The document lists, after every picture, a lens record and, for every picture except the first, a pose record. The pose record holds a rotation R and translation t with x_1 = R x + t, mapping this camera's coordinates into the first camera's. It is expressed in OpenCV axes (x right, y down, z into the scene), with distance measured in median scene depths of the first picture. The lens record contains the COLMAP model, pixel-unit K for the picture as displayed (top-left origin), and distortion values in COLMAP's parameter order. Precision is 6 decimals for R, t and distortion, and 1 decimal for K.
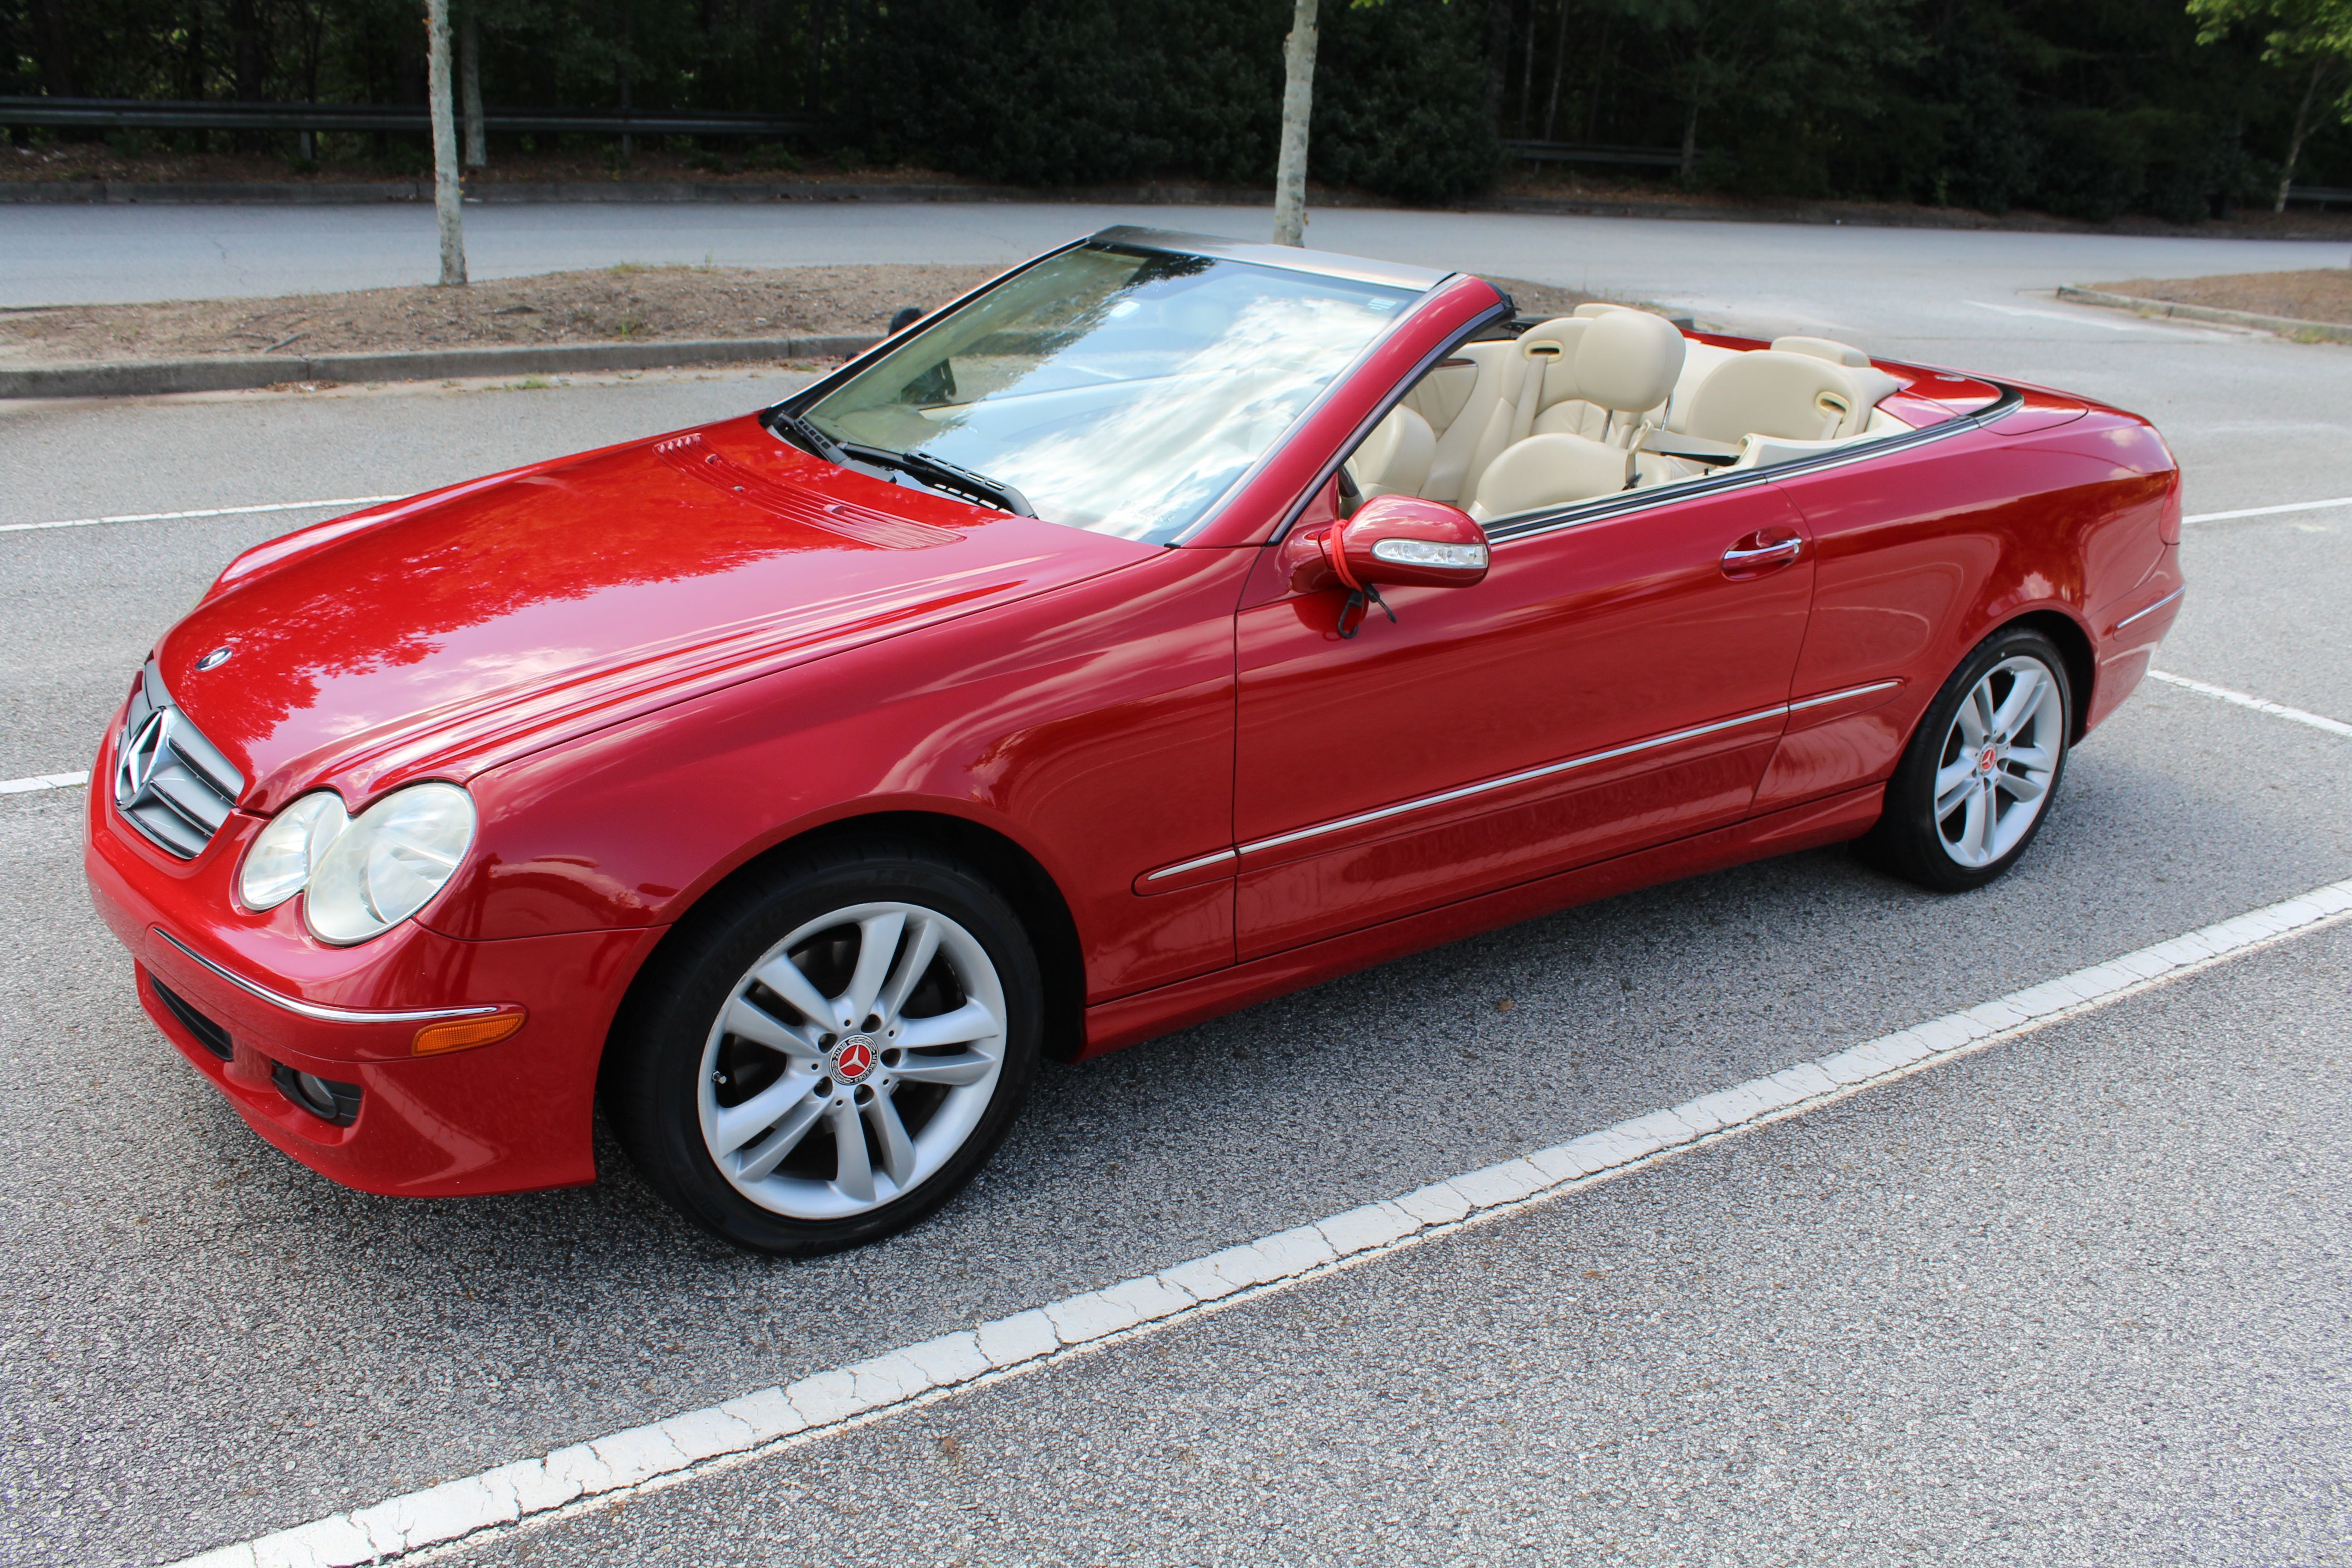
lens RADIAL K [[2034.1, 0, 1188.4], [0, 2034.1, 783.3], [0, 0, 1]] dist [-0.168081, 0.169283]
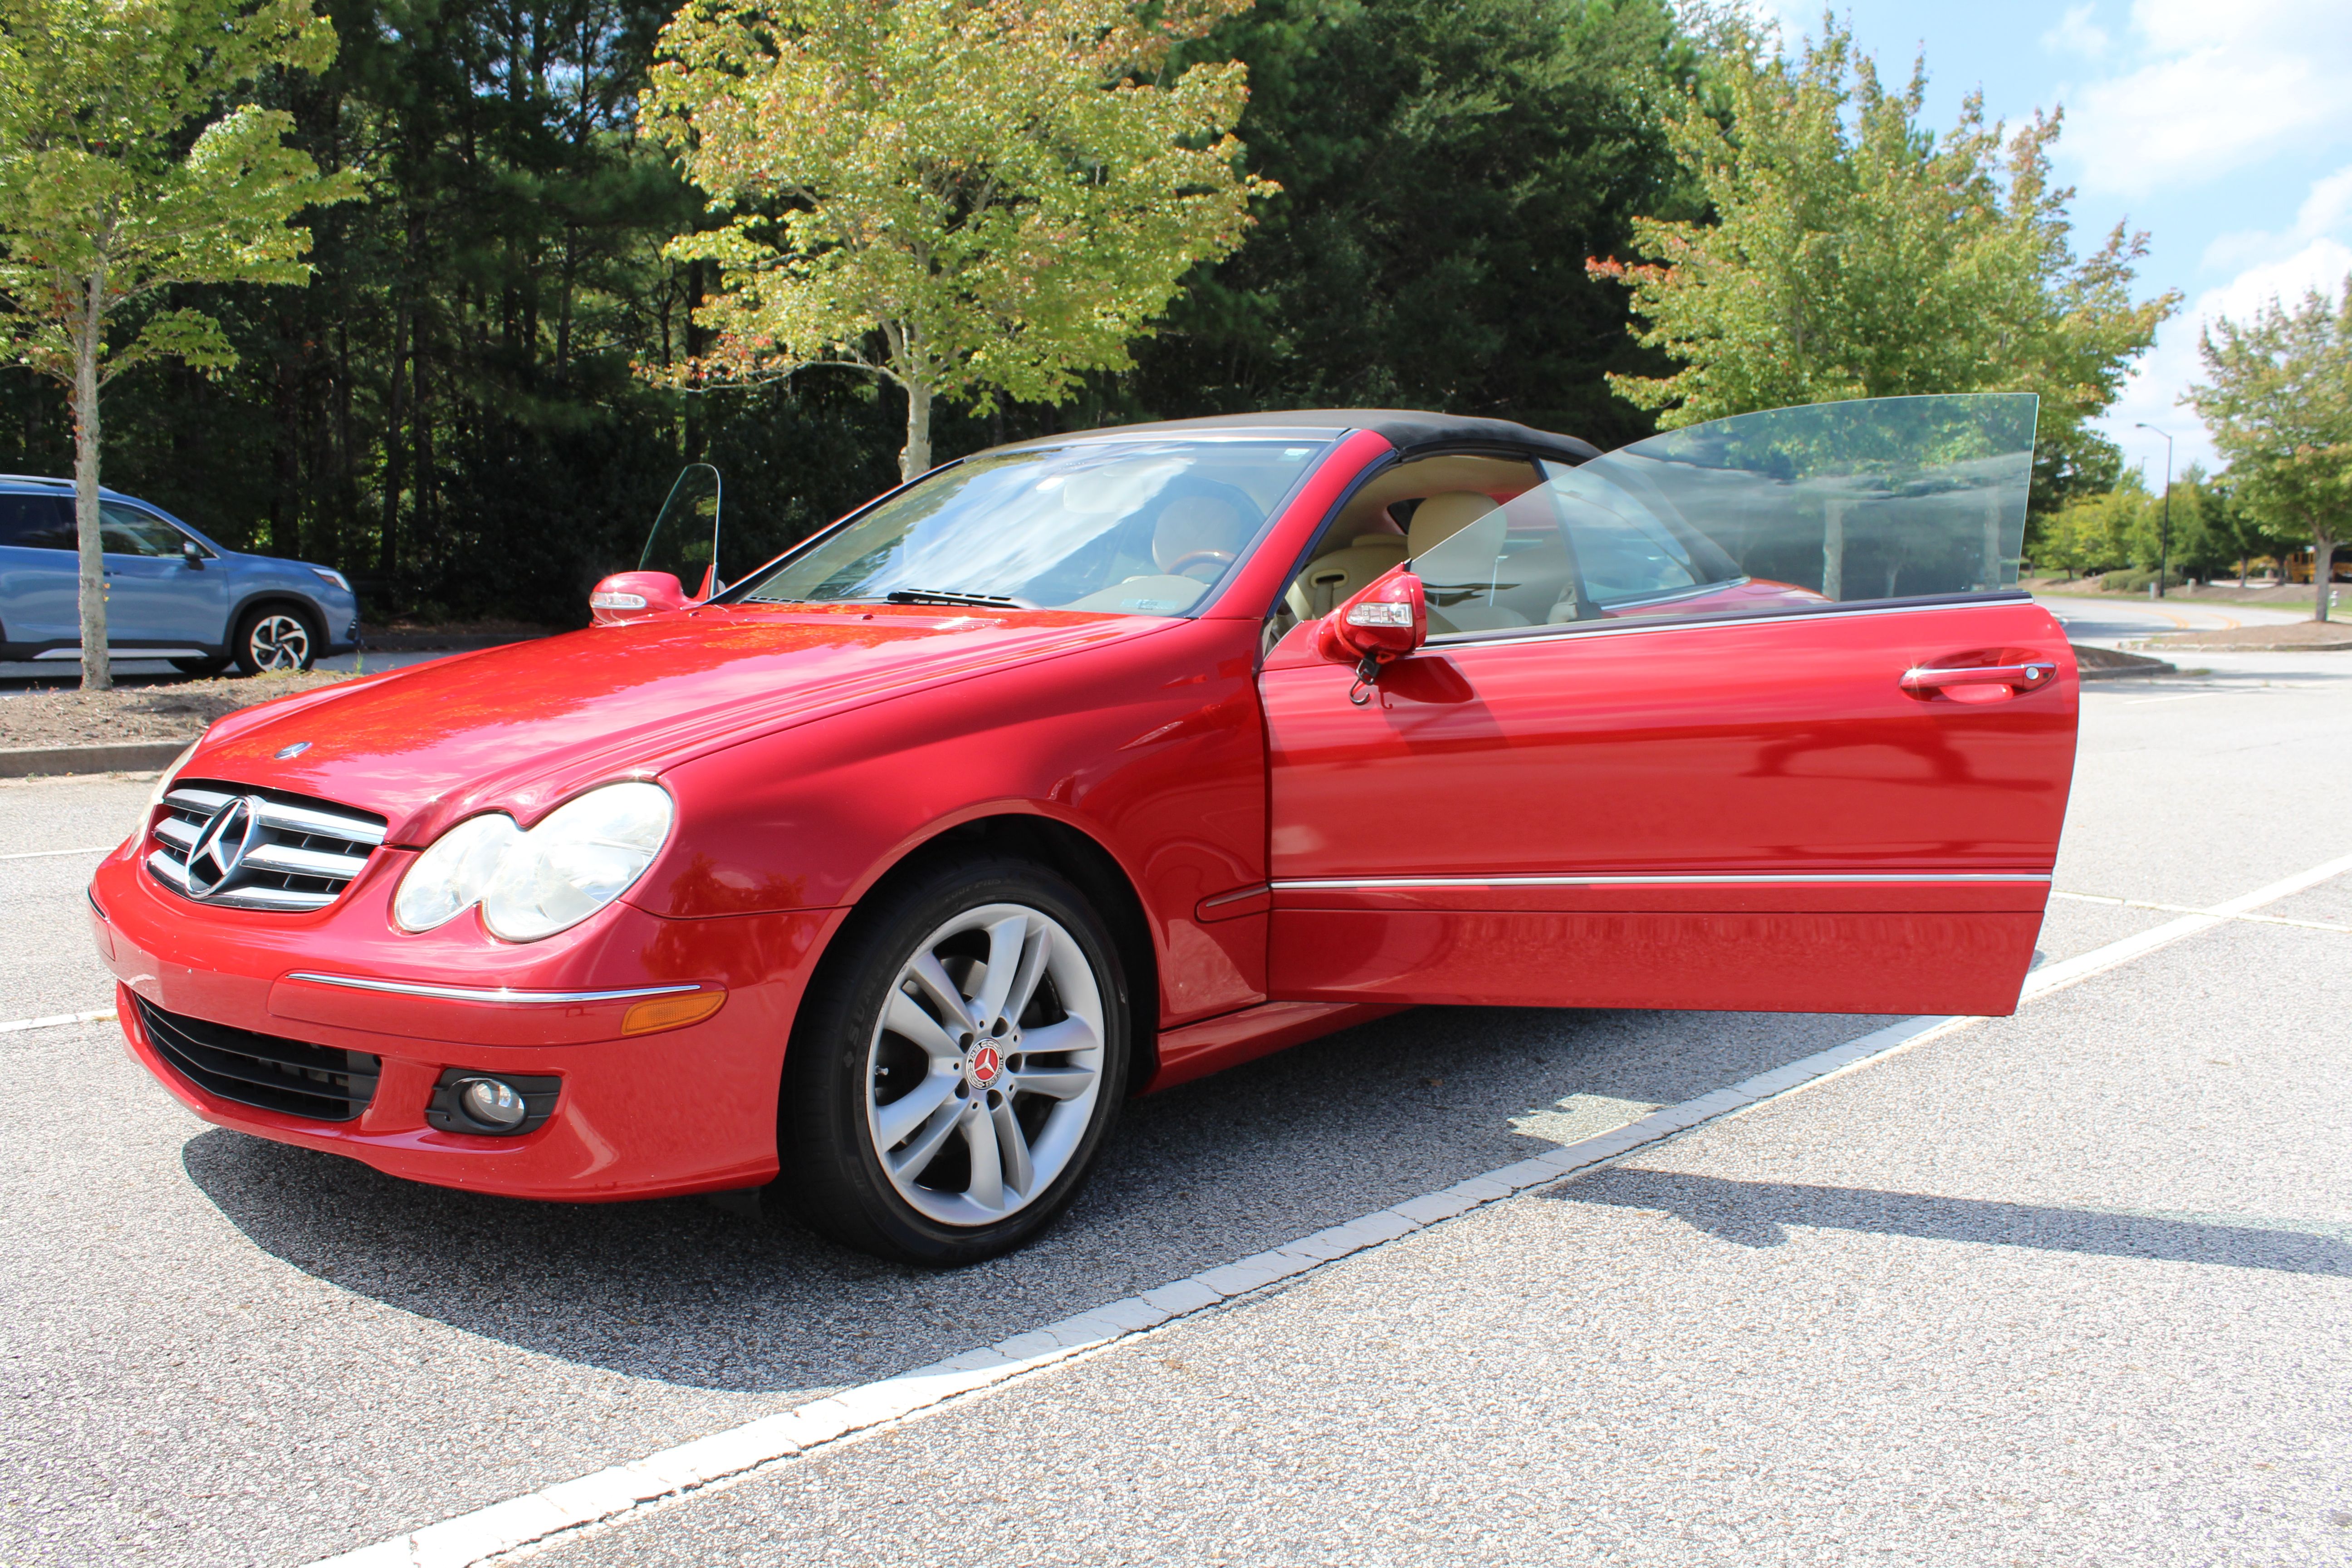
lens RADIAL K [[2019.0, 0, 1192.0], [0, 2019.0, 784.7], [0, 0, 1]] dist [-0.164440, 0.157555]
pose [[0.970850, -0.057314, 0.232733, -0.280432], [0.108837, 0.970529, -0.215007, 0.220158], [-0.213551, 0.234069, 0.948476, -0.050601]]
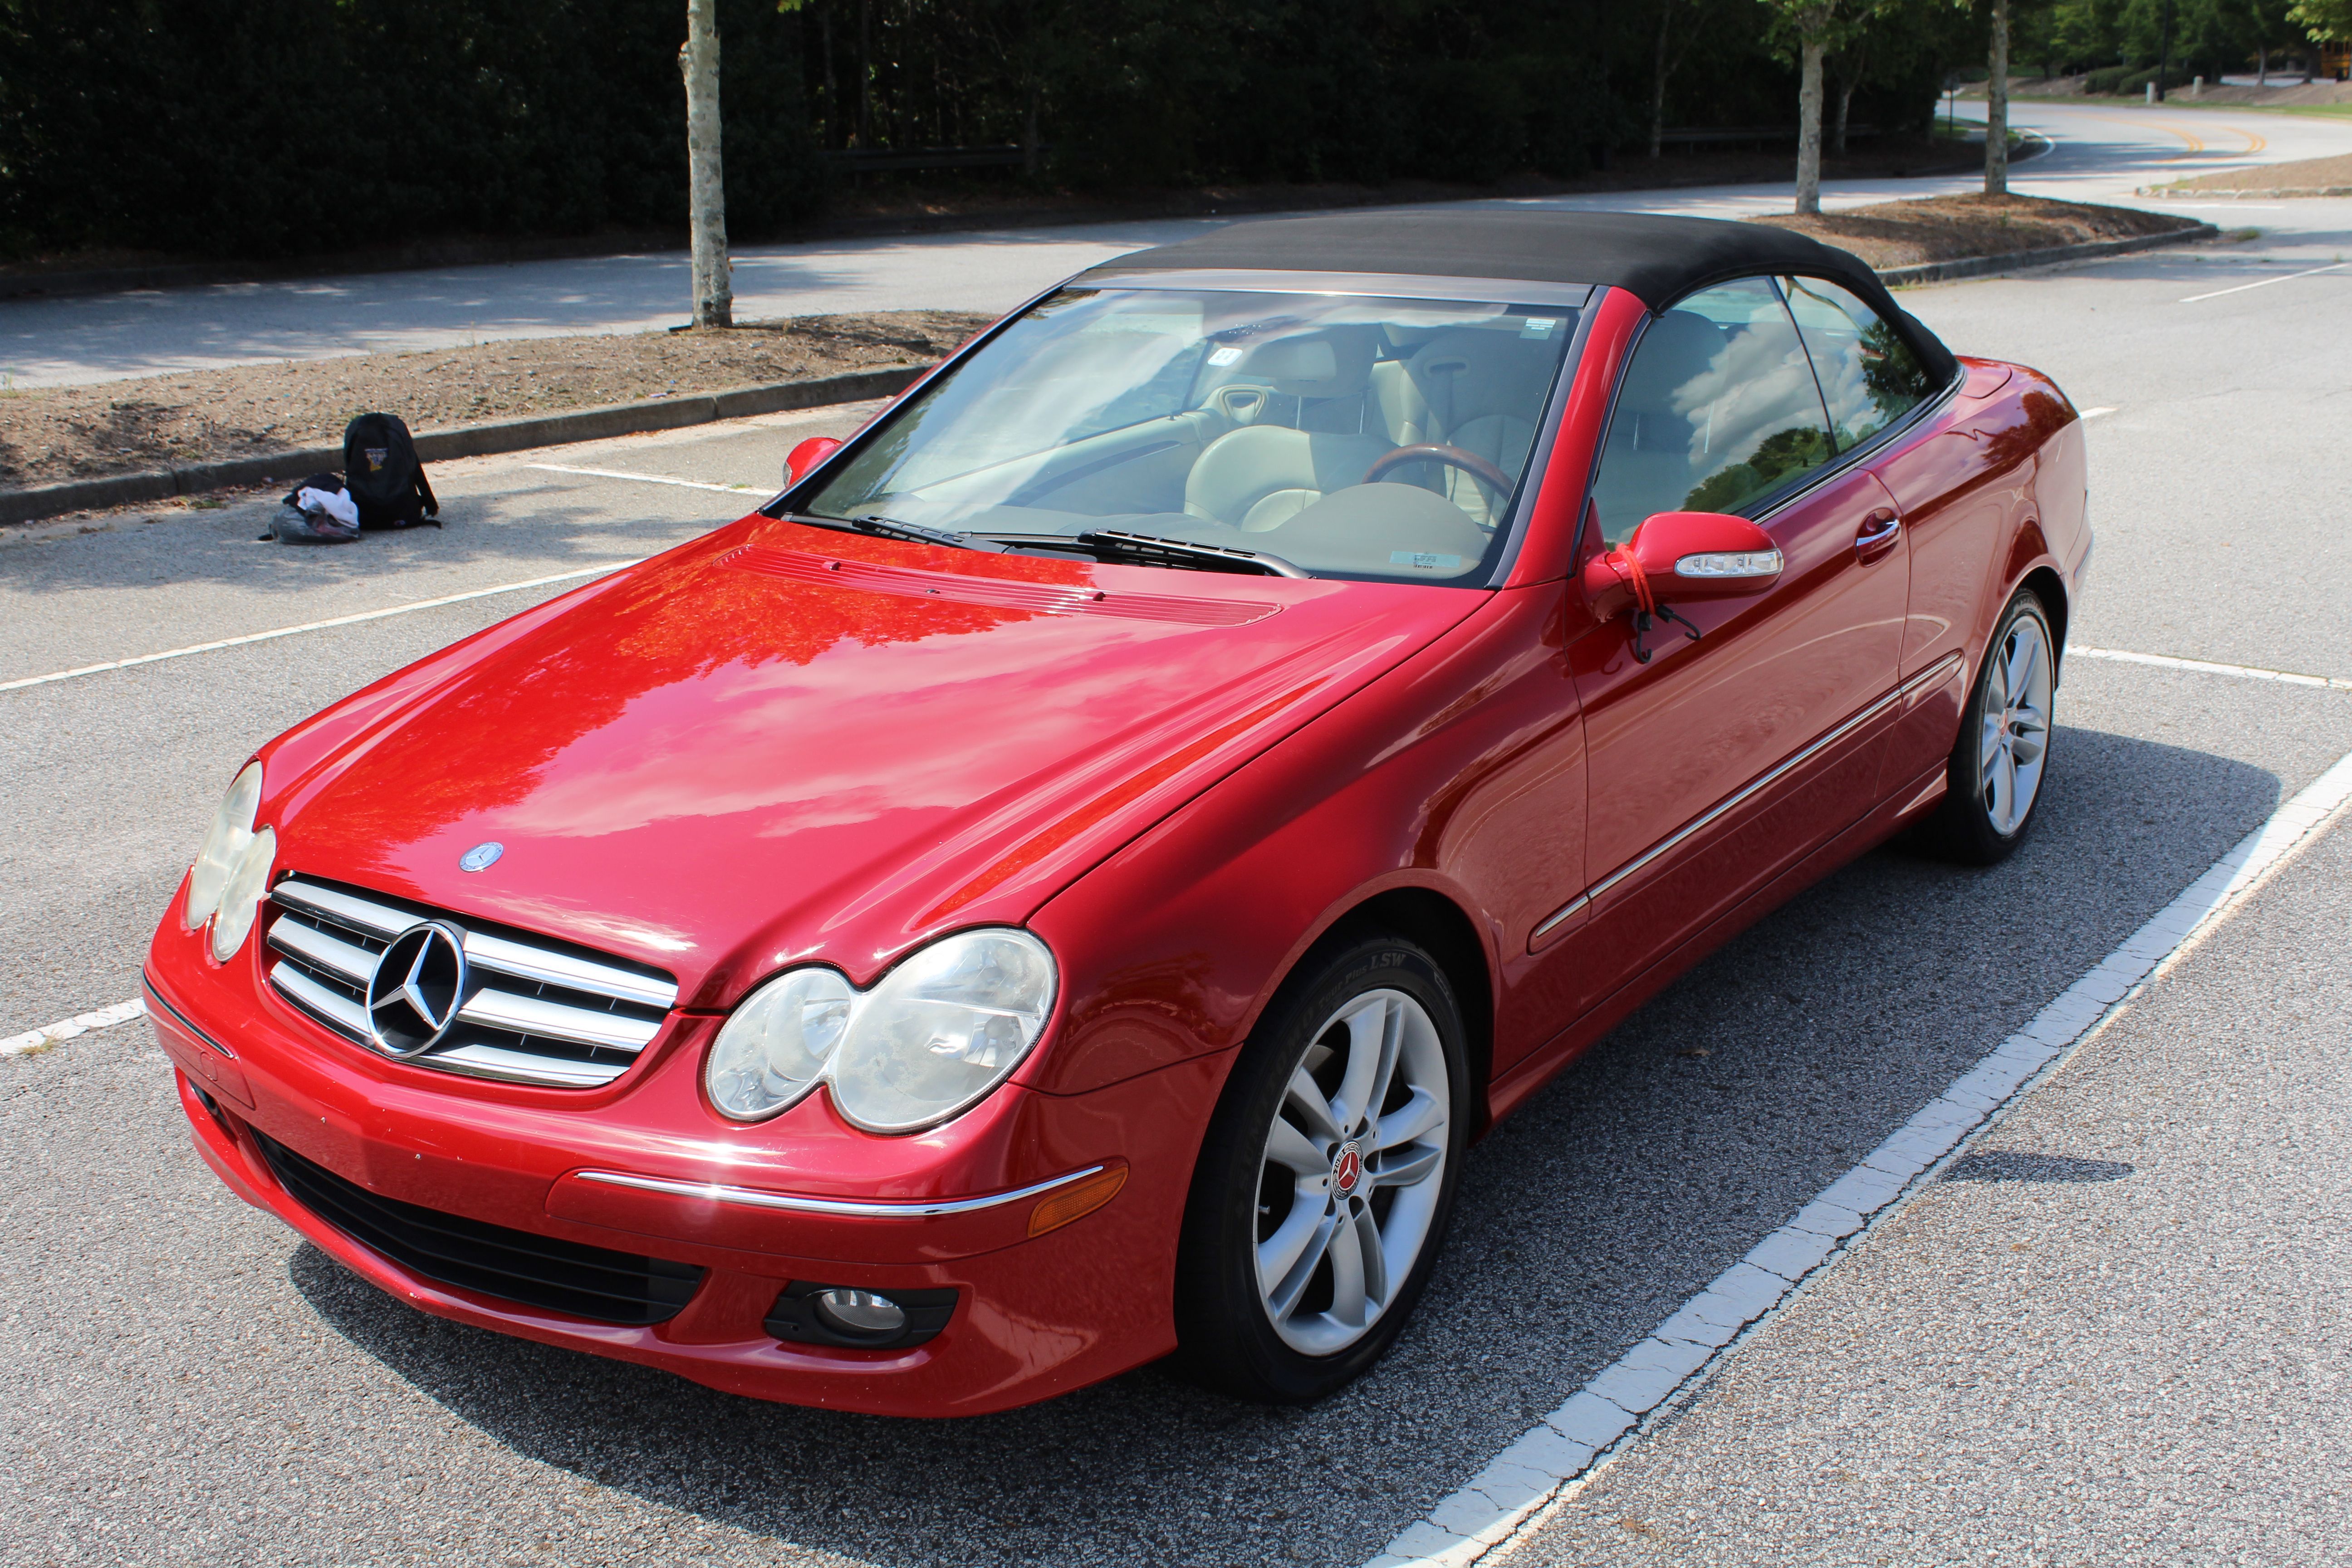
lens RADIAL K [[2511.6, 0, 1186.7], [0, 2511.6, 787.5], [0, 0, 1]] dist [-0.126209, 0.168652]
pose [[0.941105, -0.145875, 0.305027, -0.526546], [0.164104, 0.985827, -0.034857, -0.007190], [-0.295619, 0.082861, 0.951706, -0.075141]]
